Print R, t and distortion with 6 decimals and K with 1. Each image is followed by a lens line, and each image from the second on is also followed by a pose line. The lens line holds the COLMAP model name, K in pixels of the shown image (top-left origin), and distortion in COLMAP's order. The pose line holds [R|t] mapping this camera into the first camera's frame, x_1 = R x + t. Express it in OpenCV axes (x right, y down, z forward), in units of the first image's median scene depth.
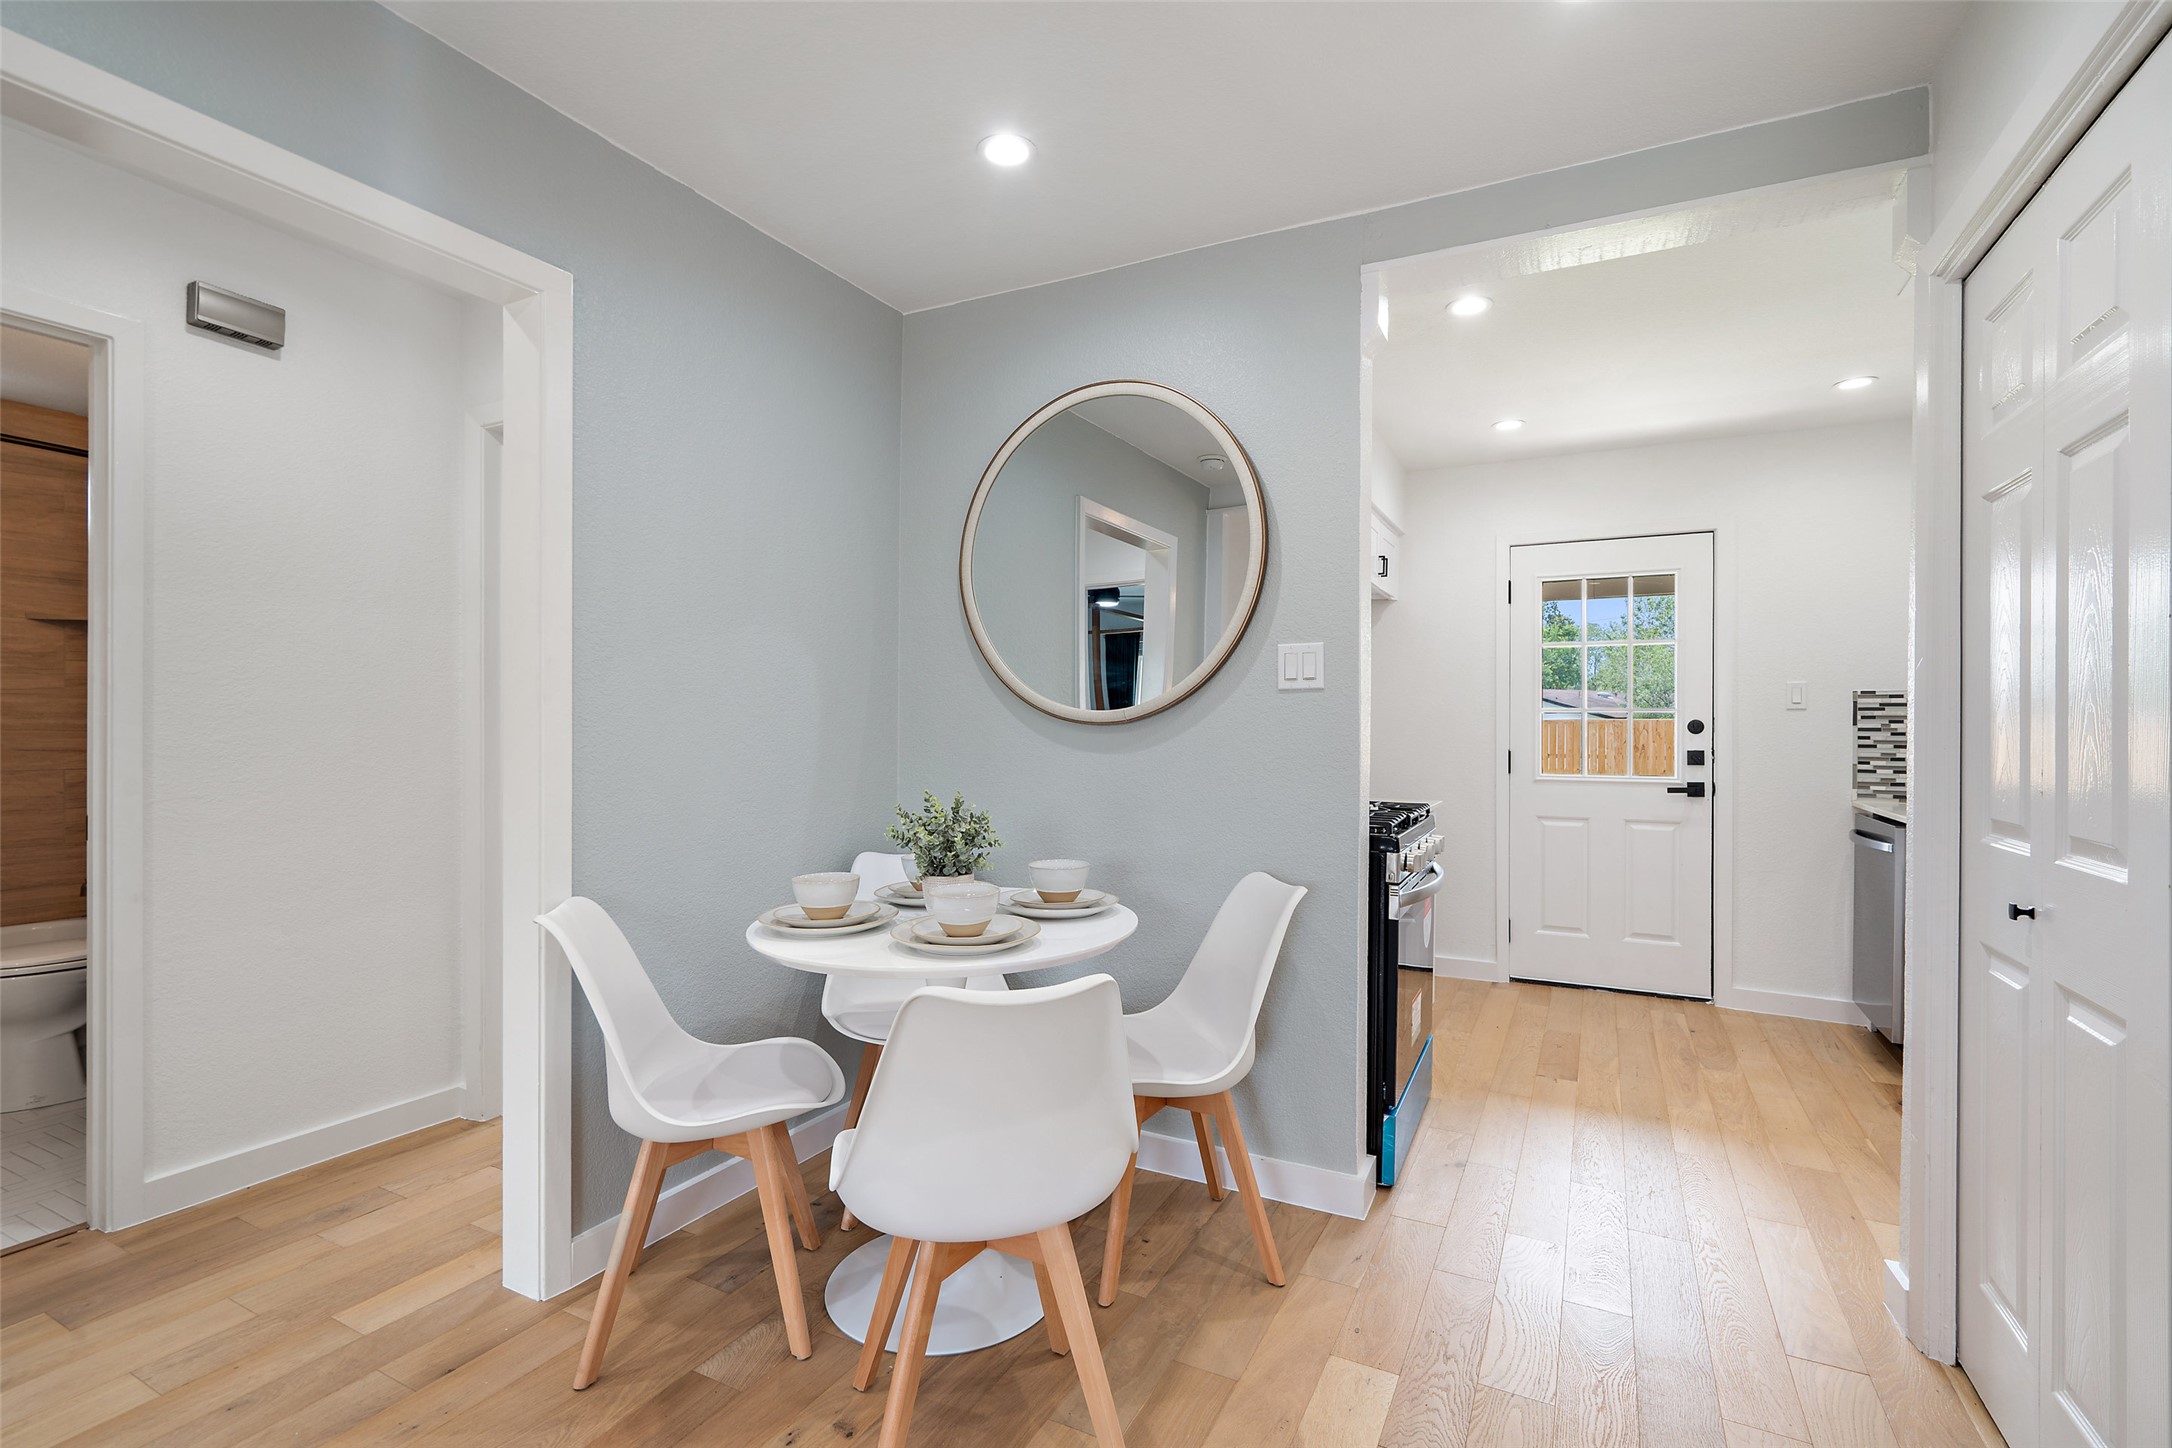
lens RADIAL K [[985.9, 0, 1094.6], [0, 985.9, 730.1], [0, 0, 1]] dist [0.001481, -0.000106]
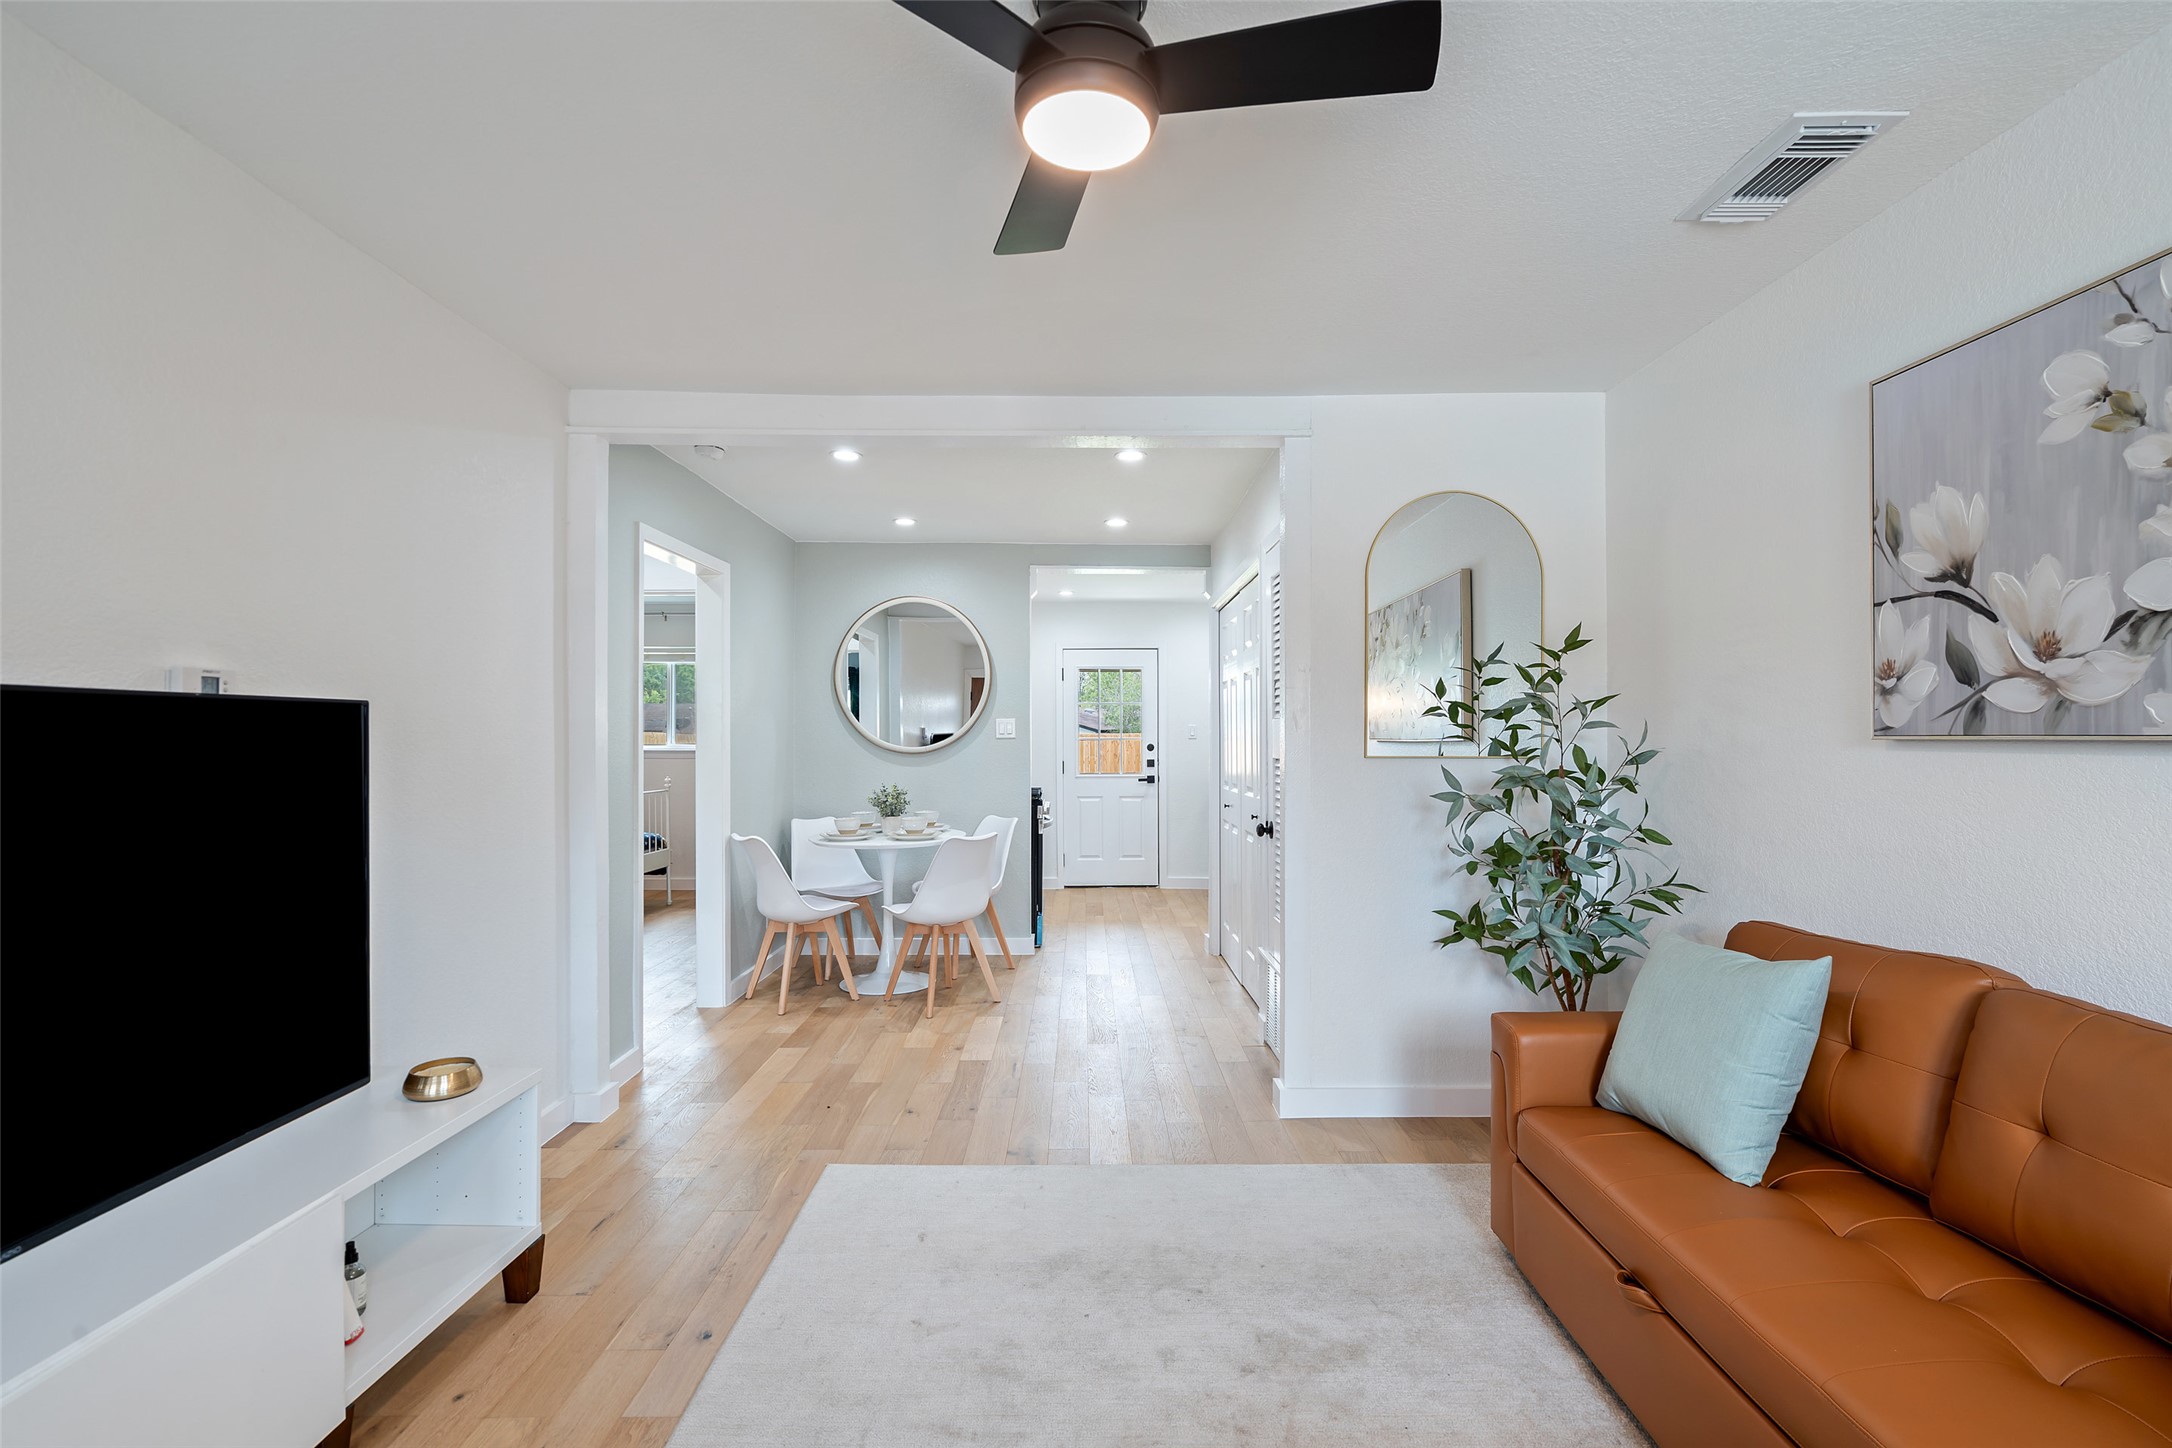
lens RADIAL K [[985.9, 0, 1086.9], [0, 985.9, 728.8], [0, 0, 1]] dist [0.001481, -0.000106]
pose [[0.888344, -0.001390, 0.459176, -0.441189], [0.006905, 0.999923, -0.010332, -0.023374], [-0.459126, 0.012349, 0.888285, -0.747435]]
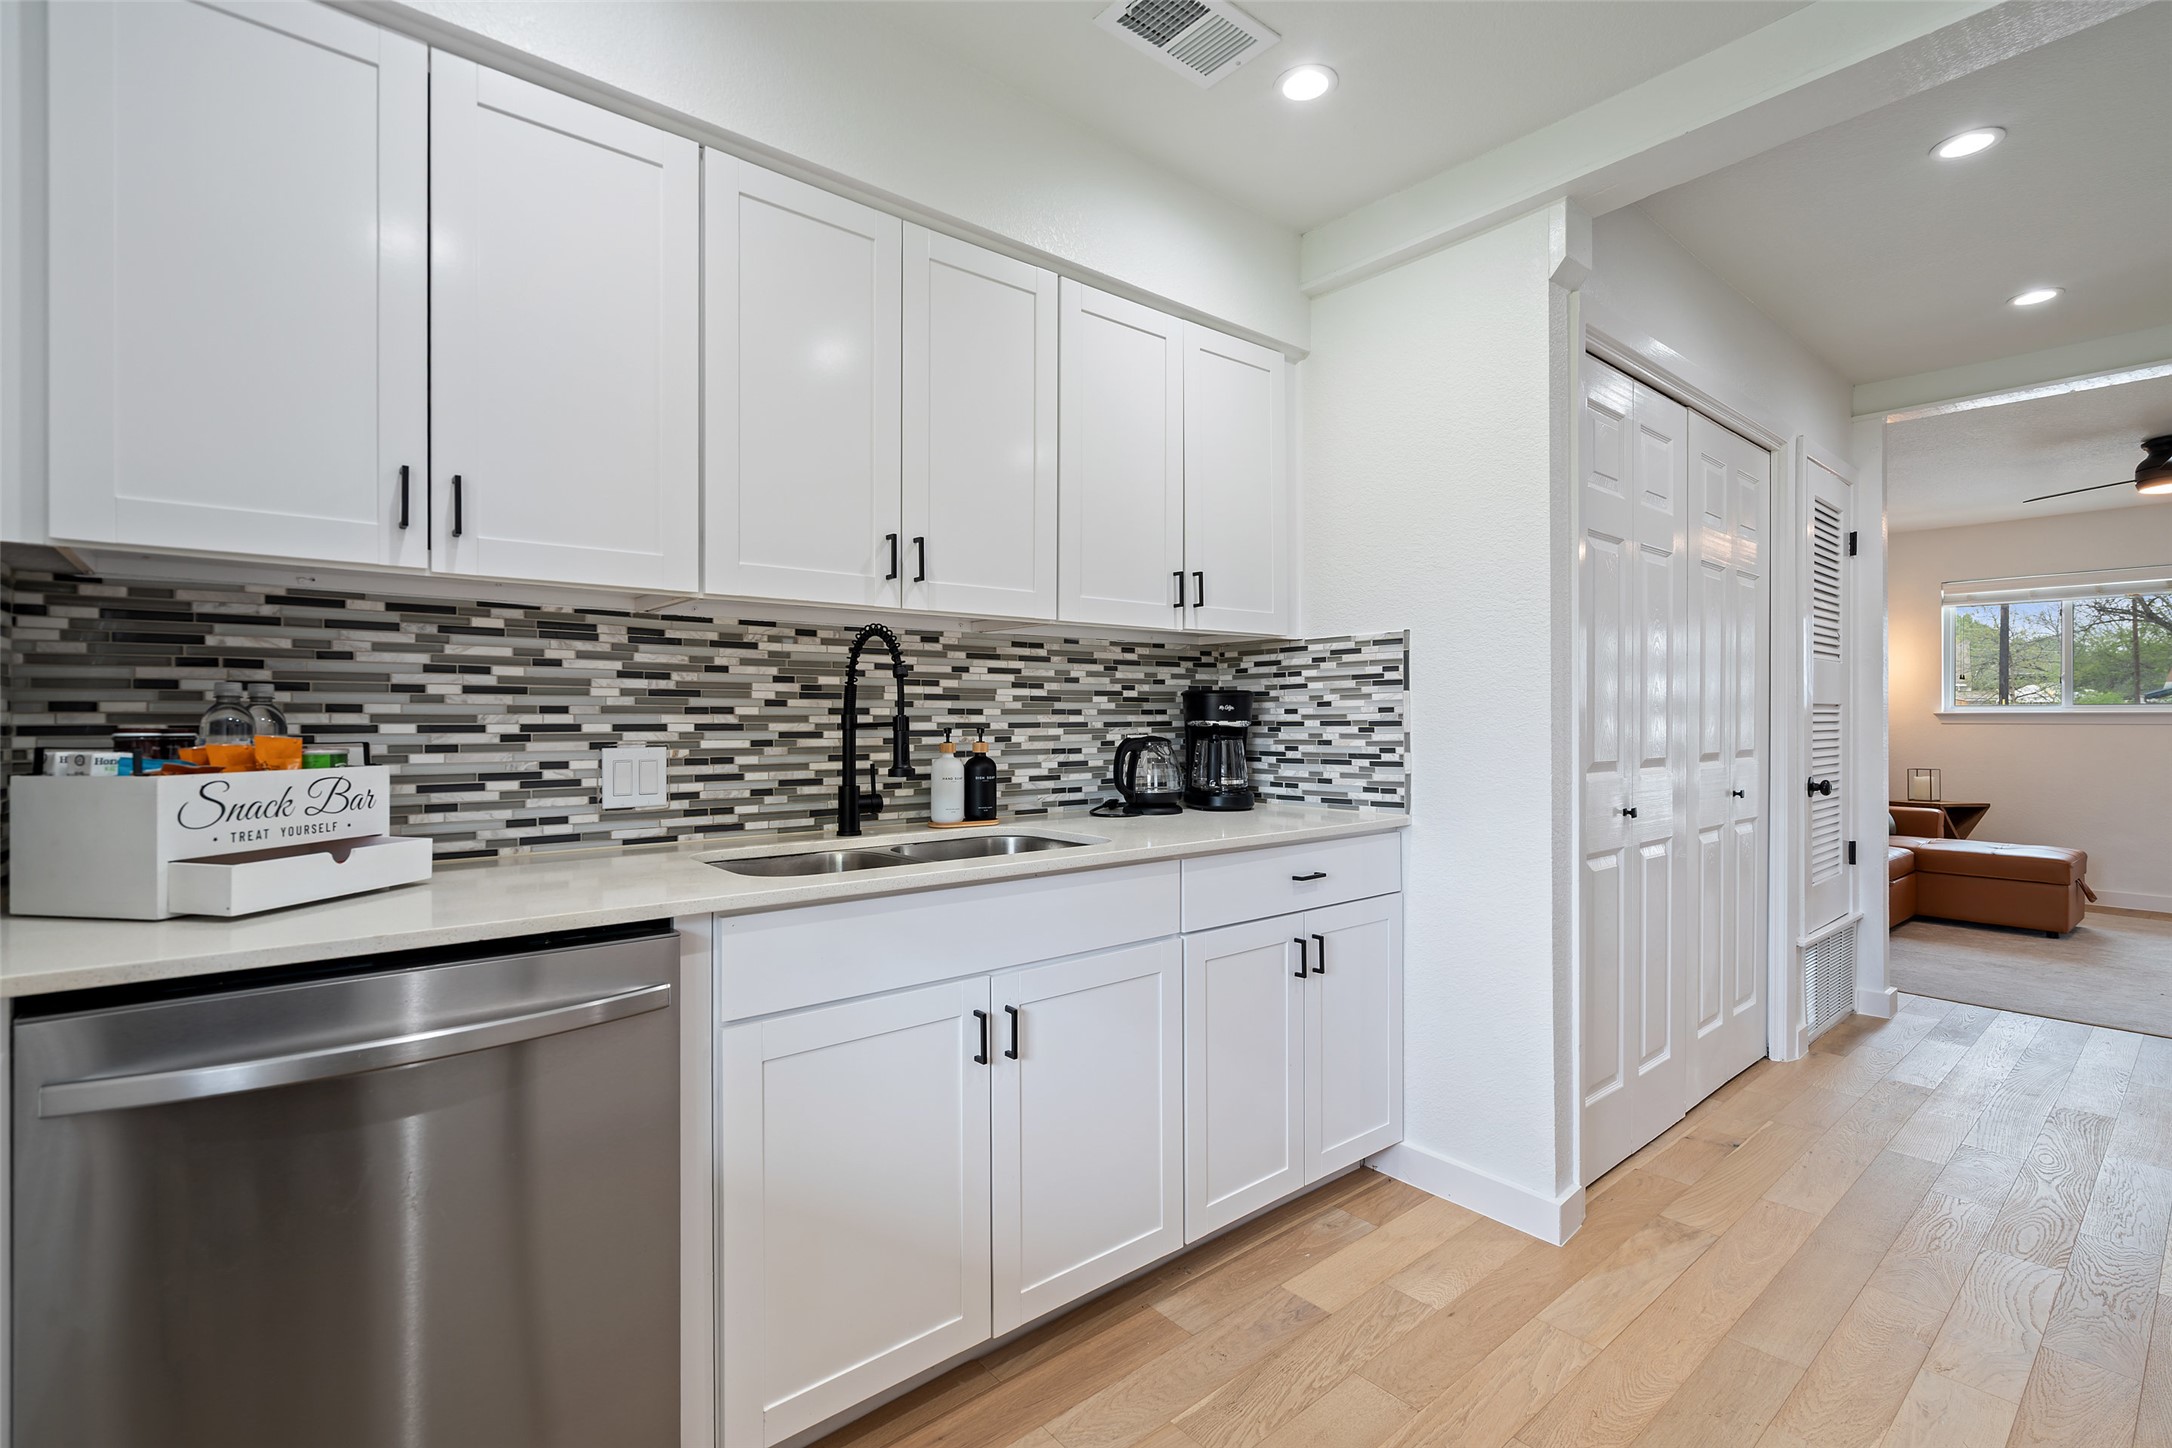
lens RADIAL K [[985.9, 0, 1115.4], [0, 985.9, 718.1], [0, 0, 1]] dist [0.001481, -0.000106]
pose [[-0.927597, -0.010693, 0.373430, 0.432857], [-0.007953, 0.999929, 0.008878, 0.007244], [-0.373498, 0.005265, -0.927616, 1.095640]]
